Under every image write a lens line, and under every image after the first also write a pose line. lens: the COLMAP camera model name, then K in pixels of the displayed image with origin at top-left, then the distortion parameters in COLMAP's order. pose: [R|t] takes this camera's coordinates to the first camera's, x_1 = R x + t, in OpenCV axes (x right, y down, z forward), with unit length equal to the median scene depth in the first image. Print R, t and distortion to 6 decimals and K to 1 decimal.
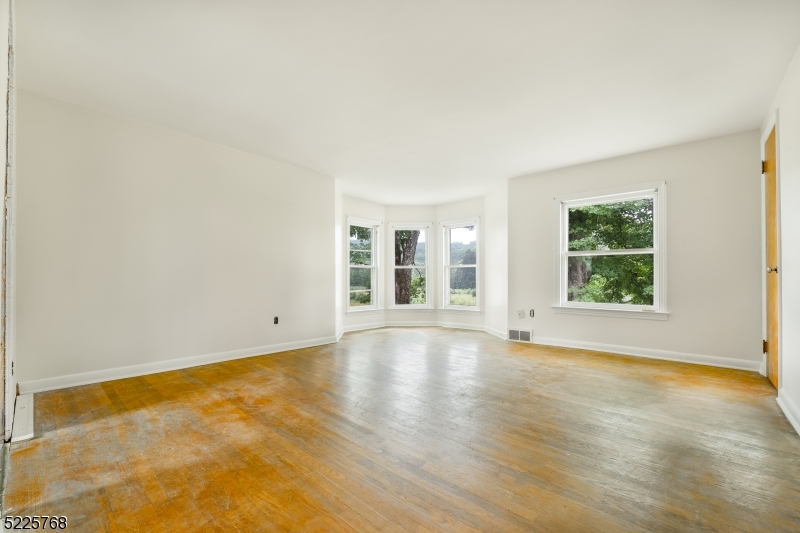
lens RADIAL K [[338.6, 0, 396.5], [0, 338.6, 271.4], [0, 0, 1]] dist [-0.005213, -0.000121]
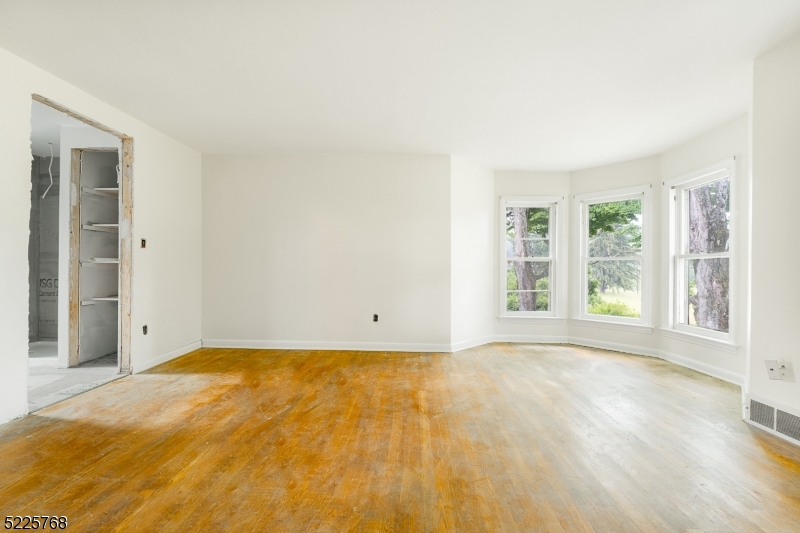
lens RADIAL K [[338.6, 0, 396.5], [0, 338.6, 271.4], [0, 0, 1]] dist [-0.005213, -0.000121]
pose [[0.644498, 0.010668, -0.764531, 0.720920], [0.009550, 0.999712, 0.022000, -0.018798], [0.764546, -0.021481, 0.644211, 0.703667]]
